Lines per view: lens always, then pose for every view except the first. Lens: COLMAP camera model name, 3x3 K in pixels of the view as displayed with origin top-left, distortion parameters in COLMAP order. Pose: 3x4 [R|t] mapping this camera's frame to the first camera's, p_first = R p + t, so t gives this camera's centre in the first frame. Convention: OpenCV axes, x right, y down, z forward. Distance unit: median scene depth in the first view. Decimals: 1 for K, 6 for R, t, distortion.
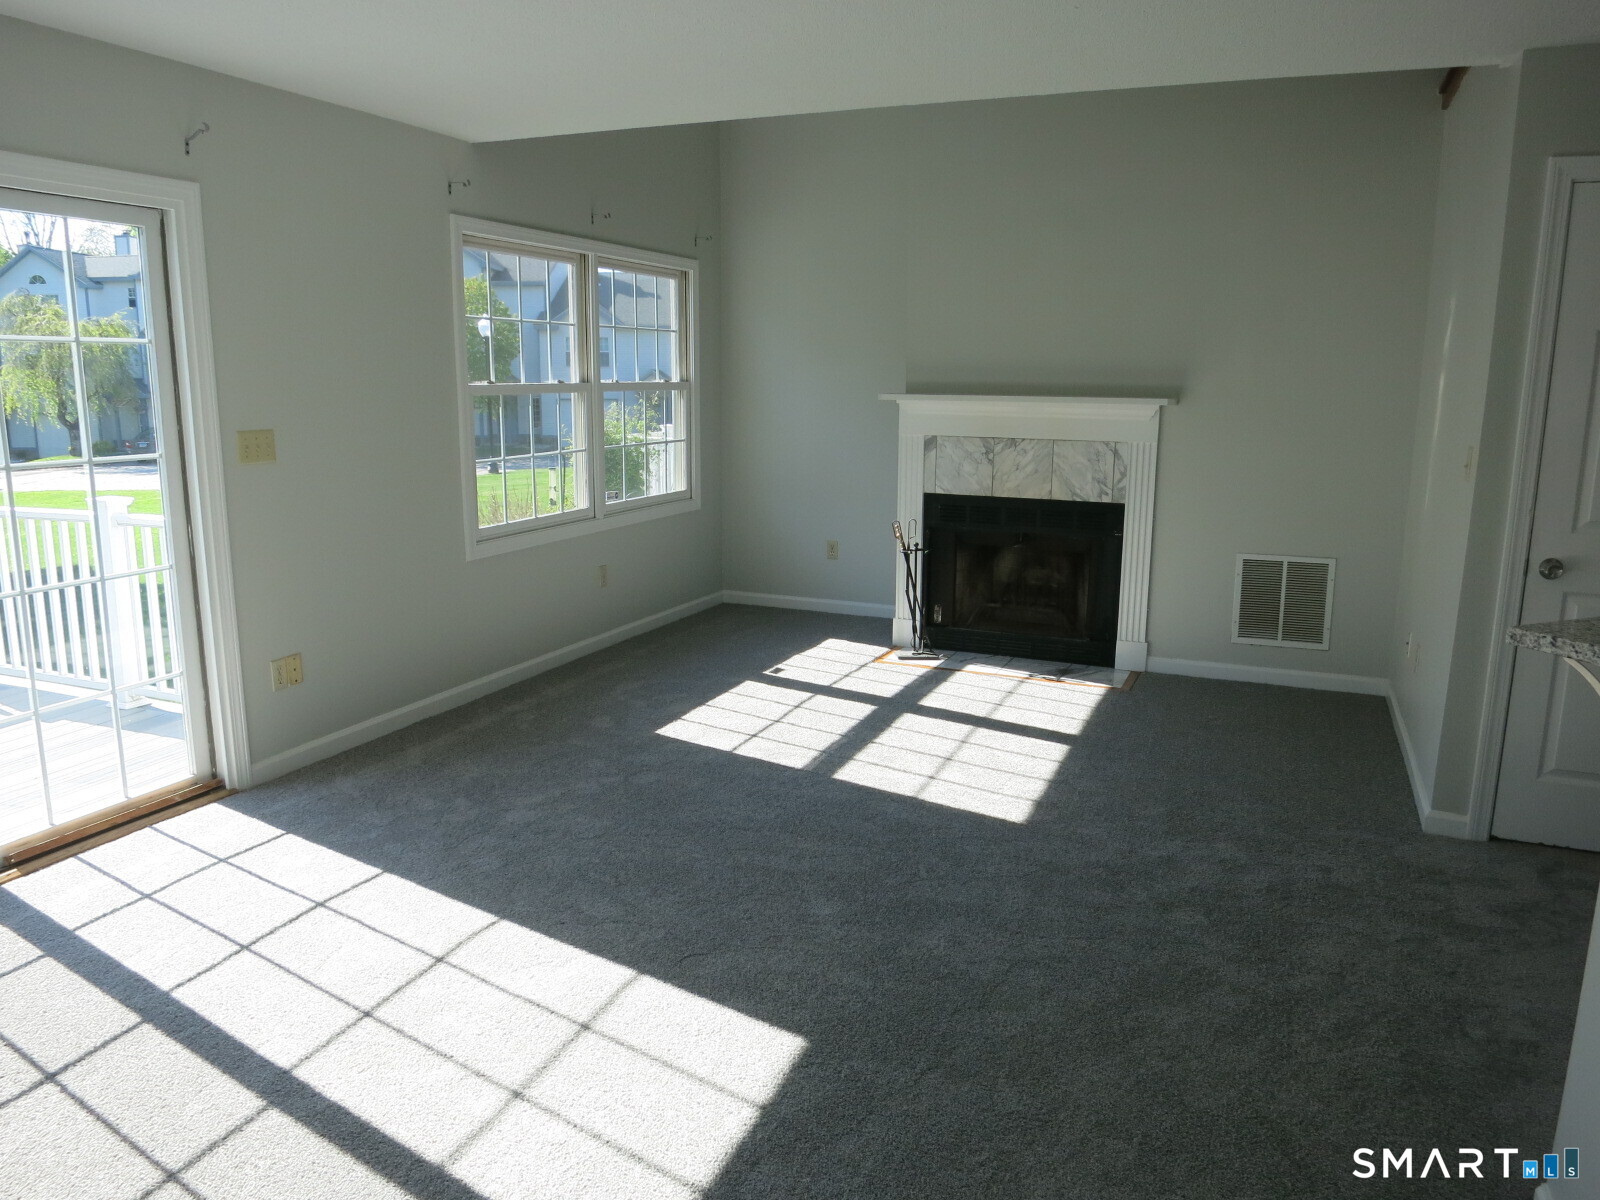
lens RADIAL K [[1133.0, 0, 745.0], [0, 1133.0, 719.1], [0, 0, 1]] dist [-0.026126, 0.000812]
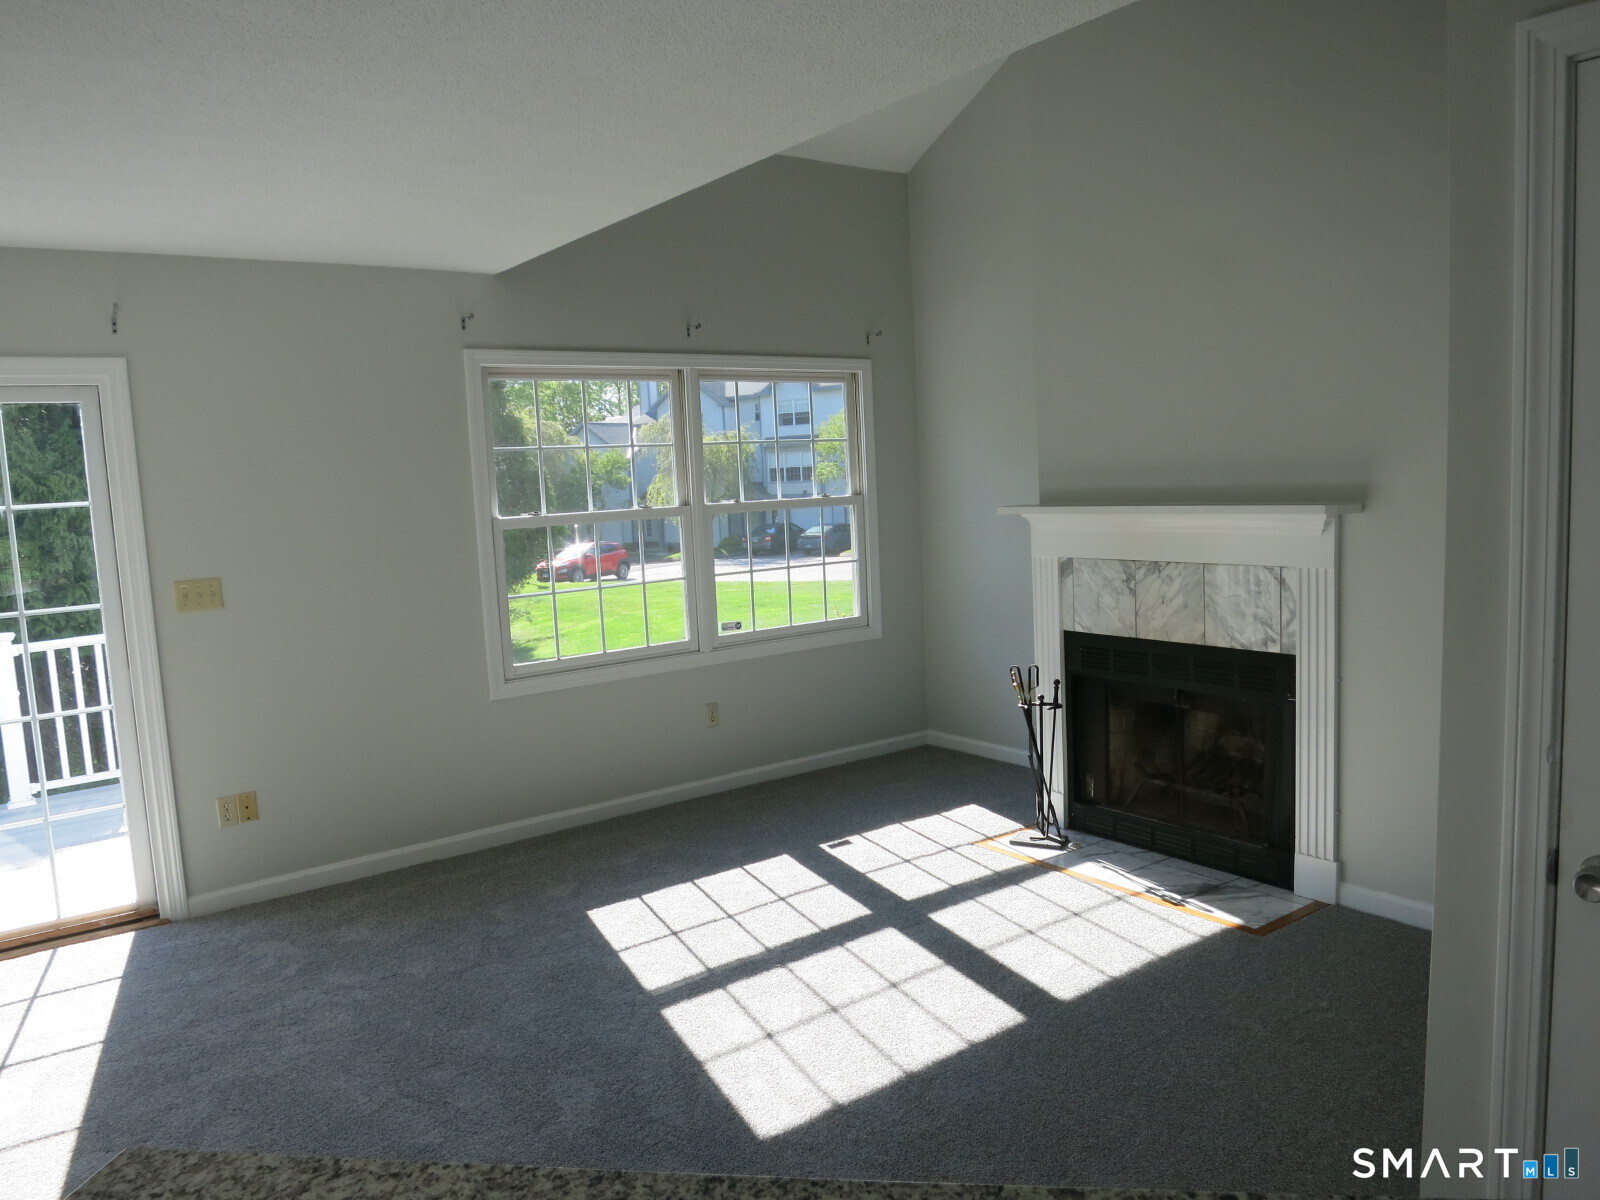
lens RADIAL K [[1133.0, 0, 745.0], [0, 1133.0, 719.1], [0, 0, 1]] dist [-0.026126, 0.000812]
pose [[0.872698, 0.054386, -0.485223, 0.367846], [-0.092491, 0.994198, -0.054916, -0.082666], [0.479421, 0.092803, 0.872664, 0.245238]]
